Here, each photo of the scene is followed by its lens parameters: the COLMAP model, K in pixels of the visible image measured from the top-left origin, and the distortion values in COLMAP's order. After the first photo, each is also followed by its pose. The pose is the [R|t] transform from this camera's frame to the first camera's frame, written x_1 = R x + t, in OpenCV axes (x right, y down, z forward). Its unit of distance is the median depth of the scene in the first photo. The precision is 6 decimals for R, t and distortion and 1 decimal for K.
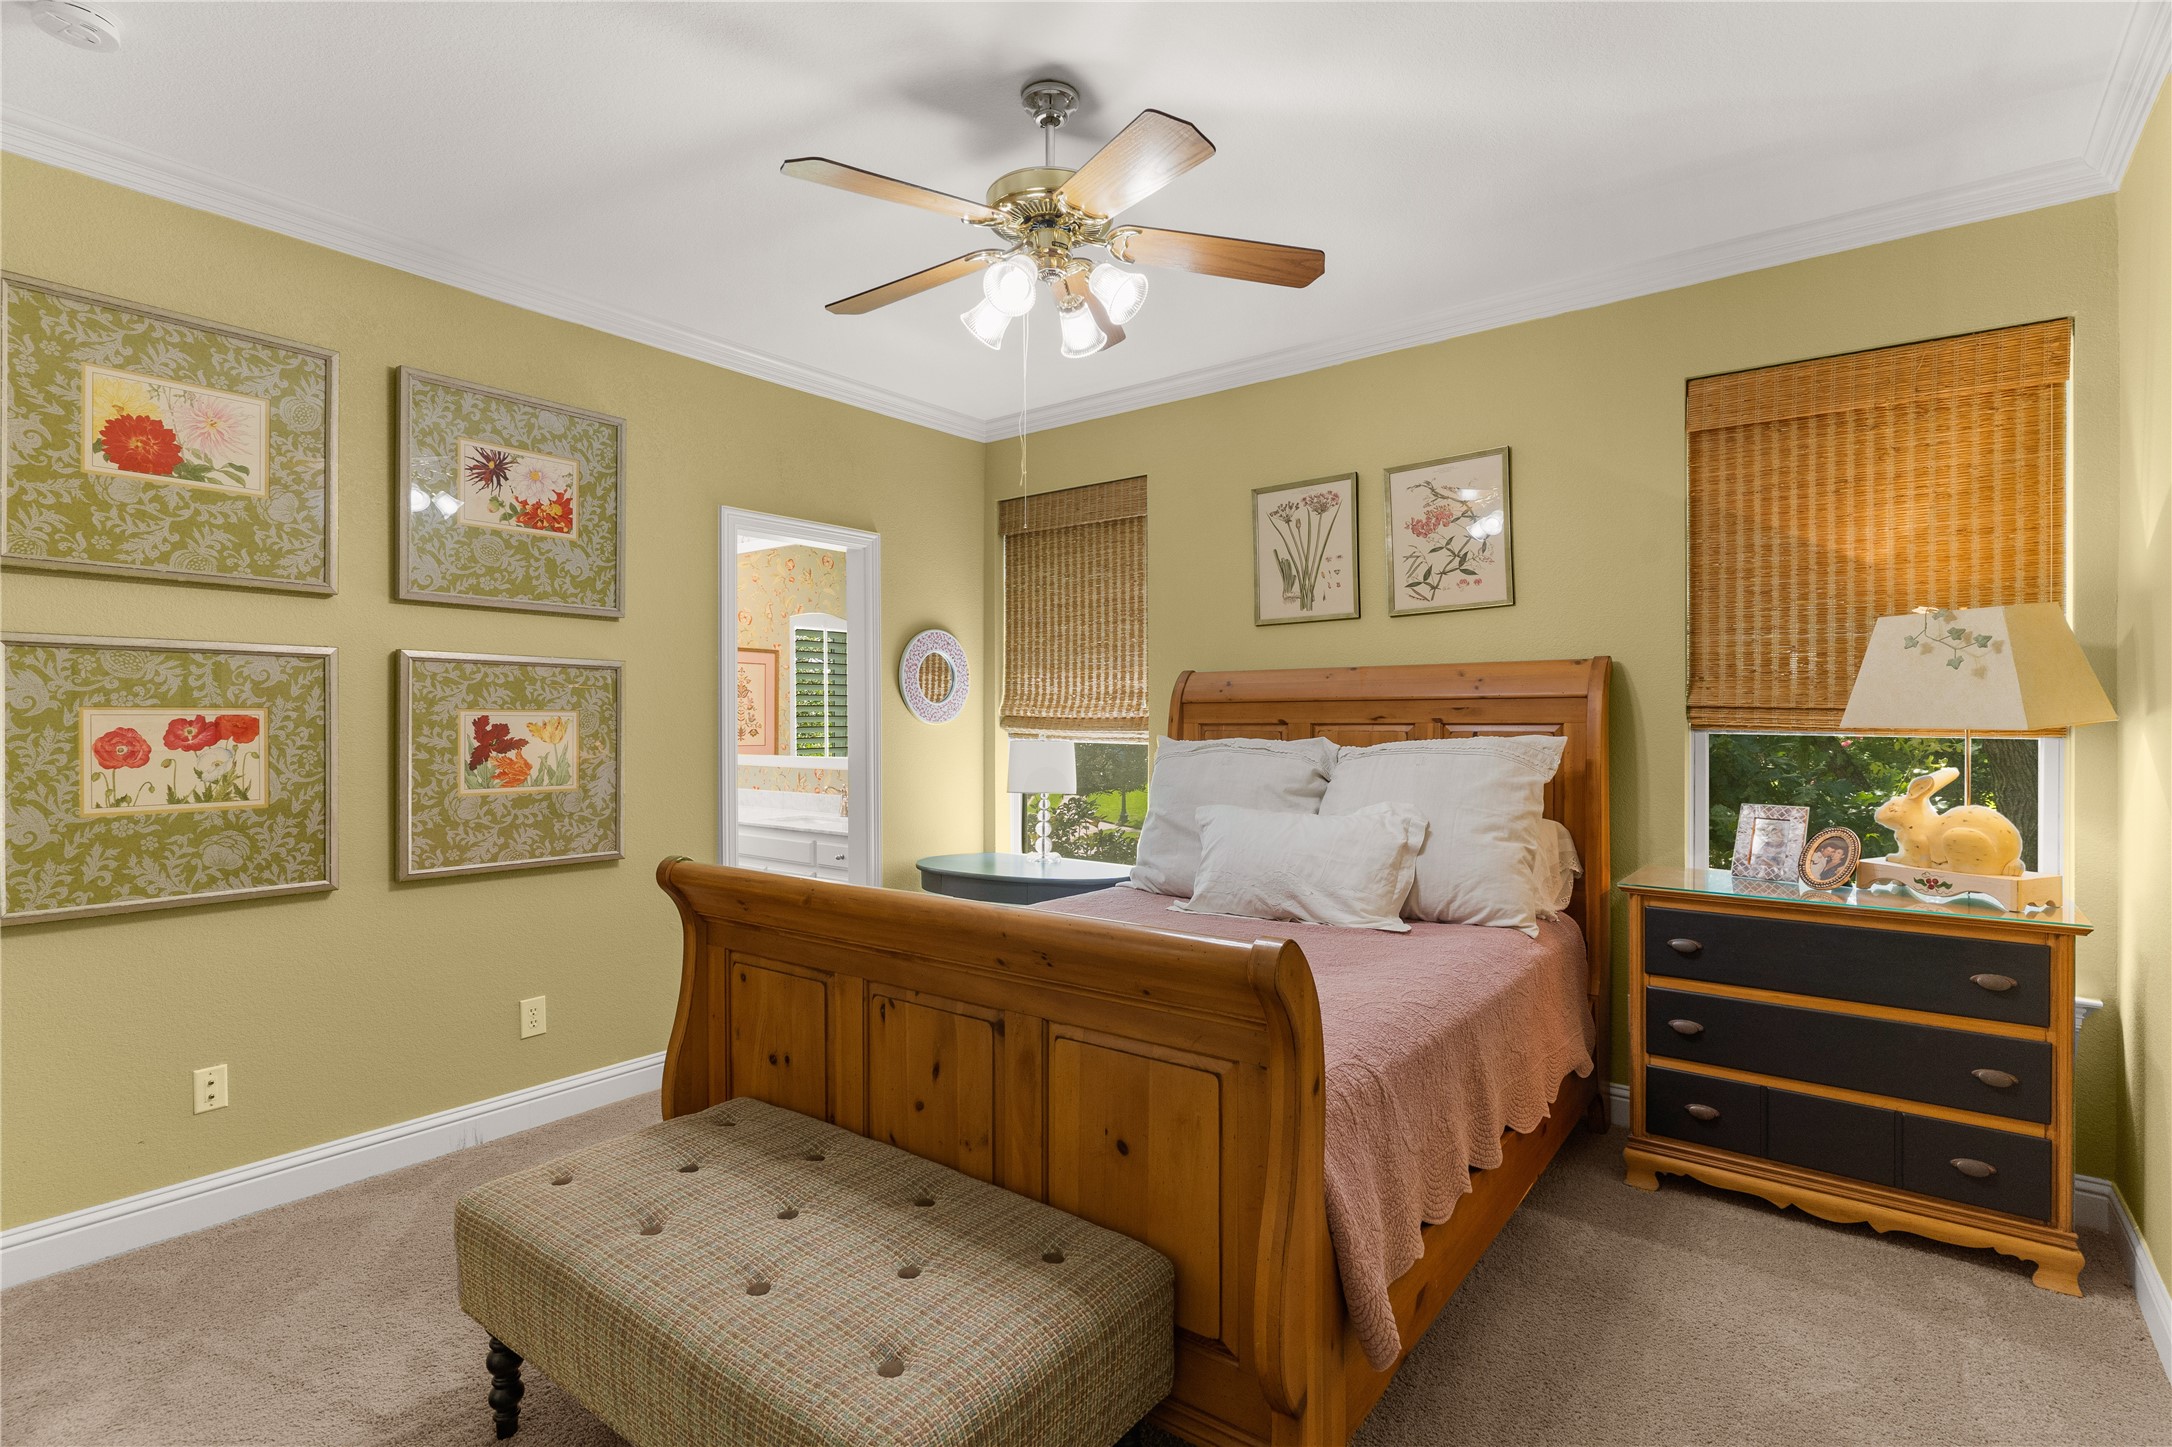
lens RADIAL K [[1034.8, 0, 1083.8], [0, 1034.8, 720.6], [0, 0, 1]] dist [0.000575, -0.001700]
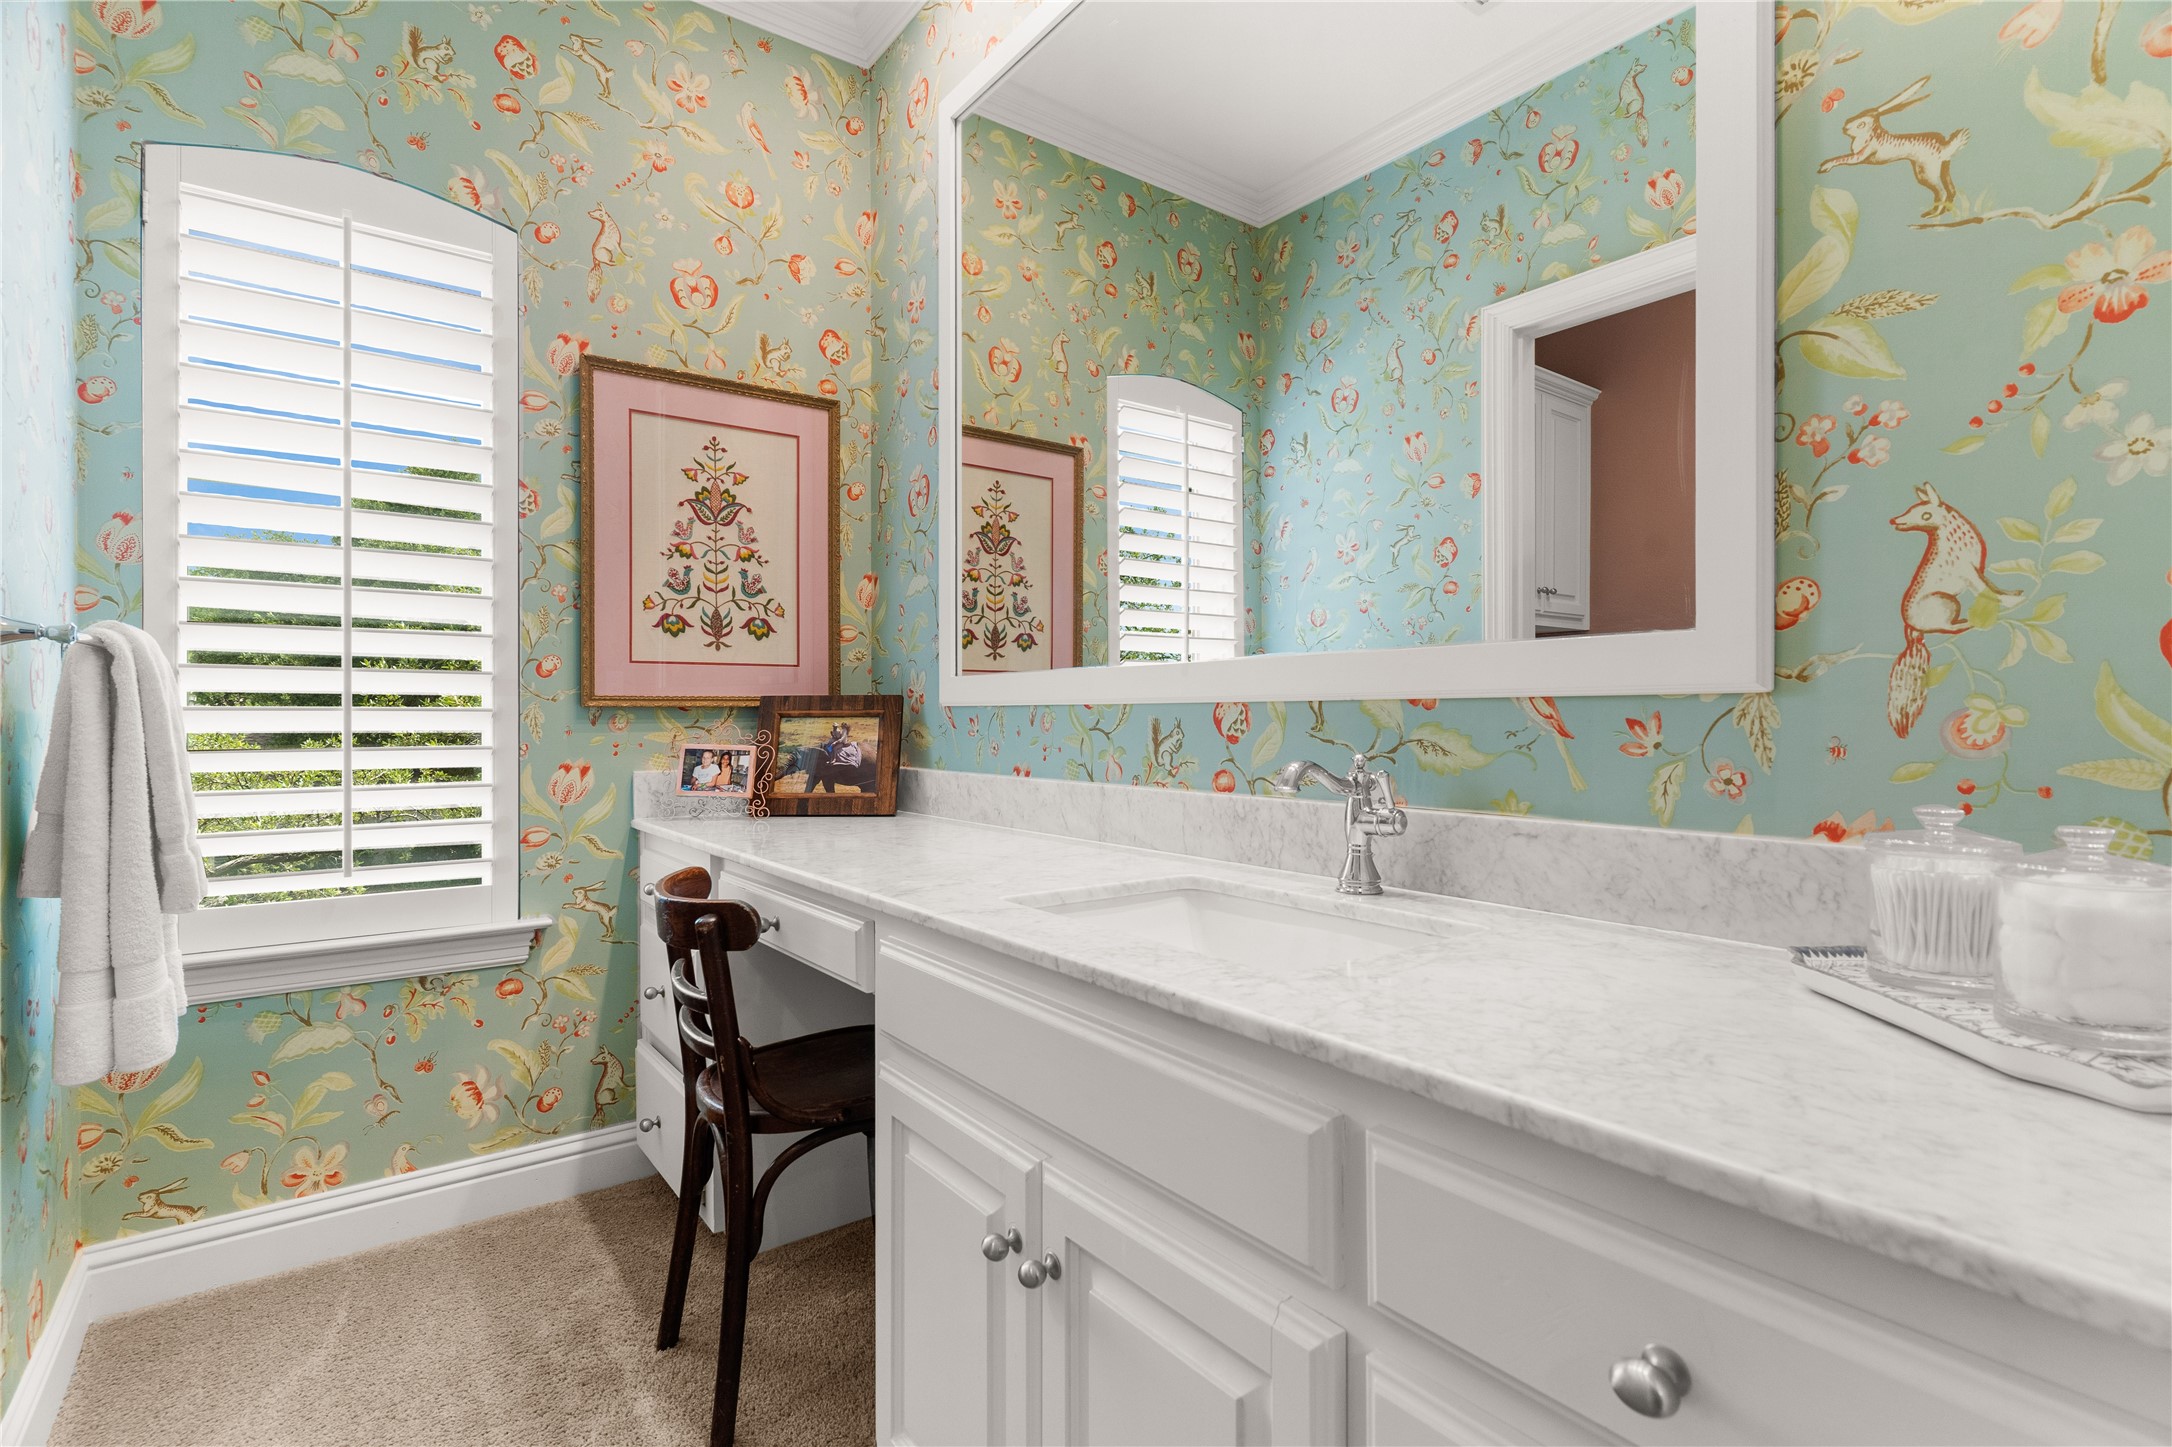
lens RADIAL K [[1034.8, 0, 1088.8], [0, 1034.8, 720.1], [0, 0, 1]] dist [0.000575, -0.001700]
pose [[0.962445, -0.000268, -0.271477, -0.181772], [0.000707, 0.999999, 0.001519, 0.042797], [0.271476, -0.001654, 0.962444, 0.607257]]
